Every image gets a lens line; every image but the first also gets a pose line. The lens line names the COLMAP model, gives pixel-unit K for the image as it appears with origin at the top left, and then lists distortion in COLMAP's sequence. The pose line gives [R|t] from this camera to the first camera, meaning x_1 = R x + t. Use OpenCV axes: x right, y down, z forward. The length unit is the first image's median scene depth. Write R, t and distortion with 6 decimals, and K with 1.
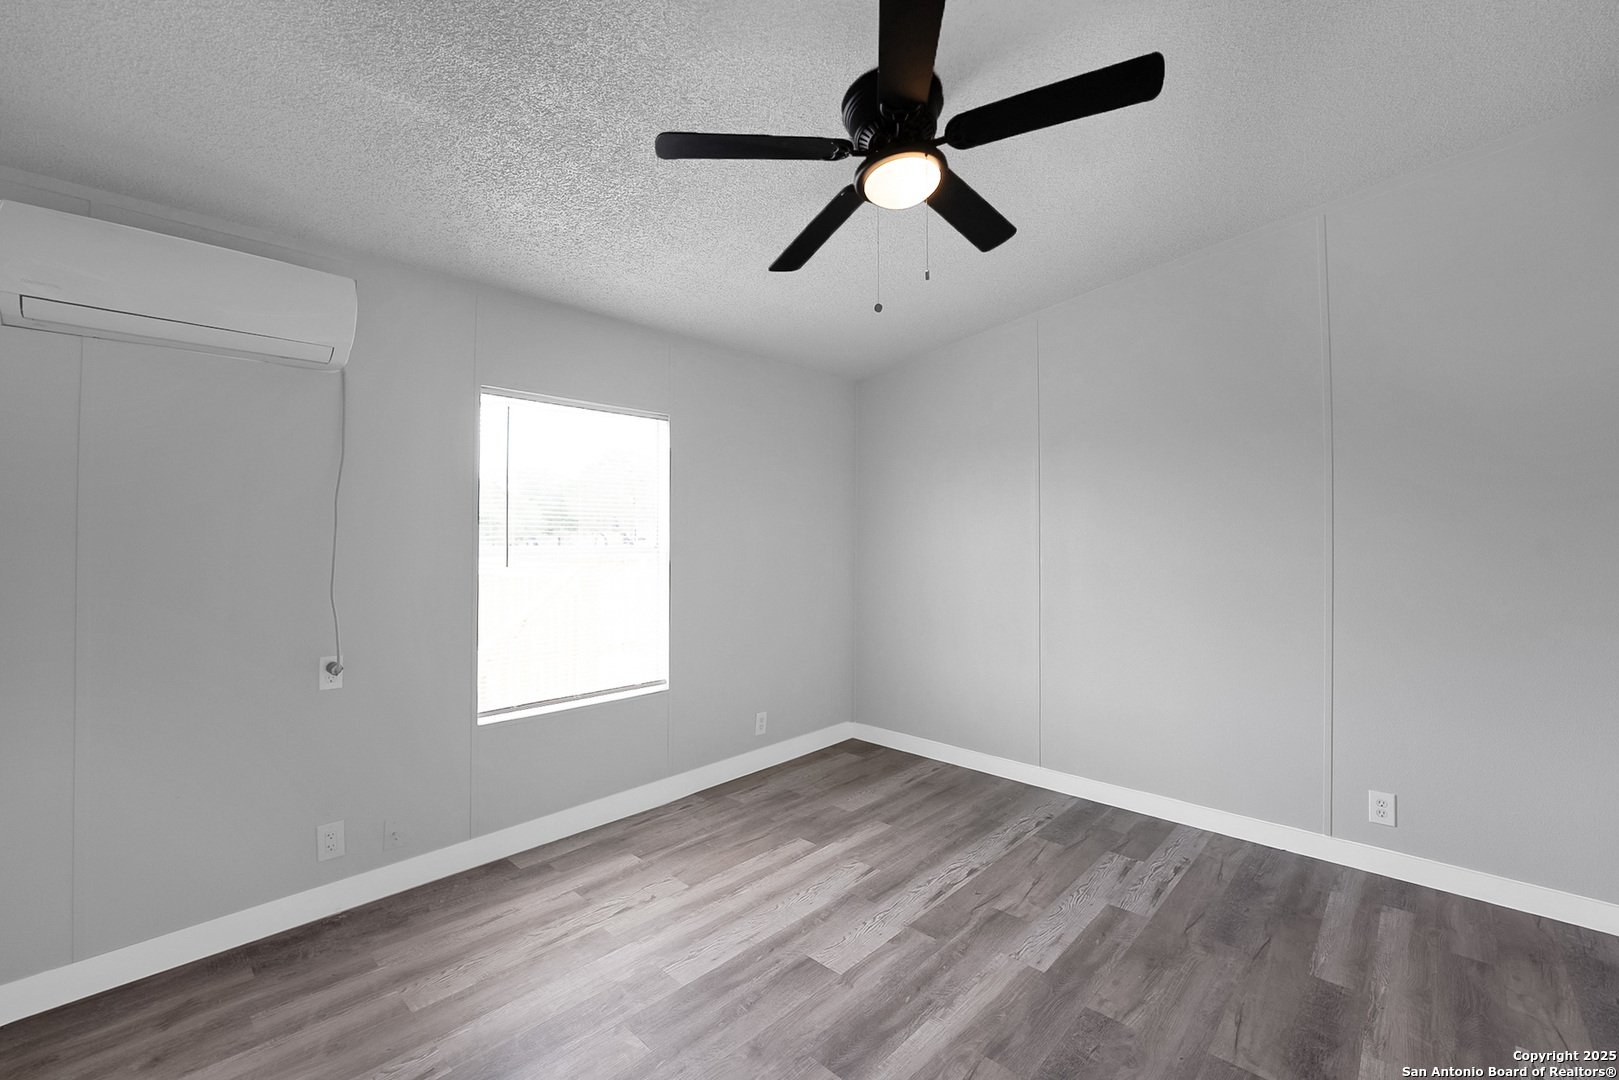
lens RADIAL K [[676.3, 0, 804.8], [0, 676.3, 501.1], [0, 0, 1]] dist [-0.018536, 0.000799]
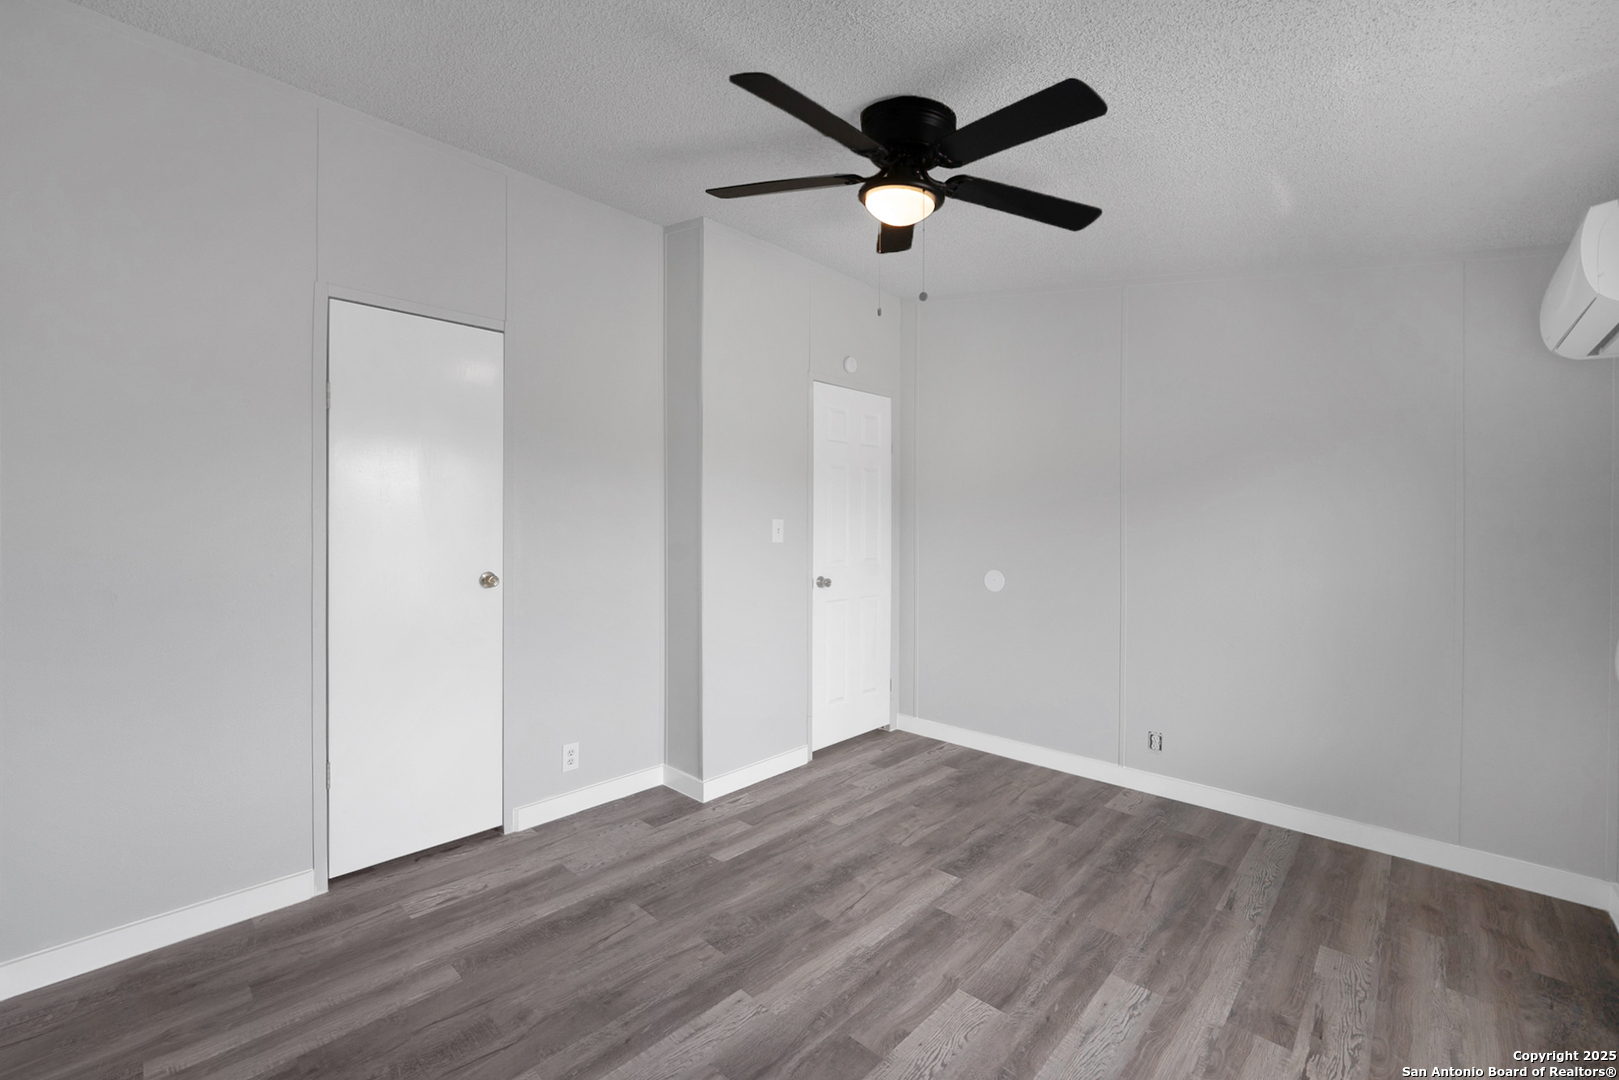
lens RADIAL K [[655.8, 0, 809.5], [0, 655.8, 540.0], [0, 0, 1]] dist [-0.021406, 0.000835]
pose [[-0.999927, -0.012007, 0.001492, 0.274560], [-0.012047, 0.999466, -0.030378, 0.106849], [-0.001127, -0.030394, -0.999537, 1.968265]]
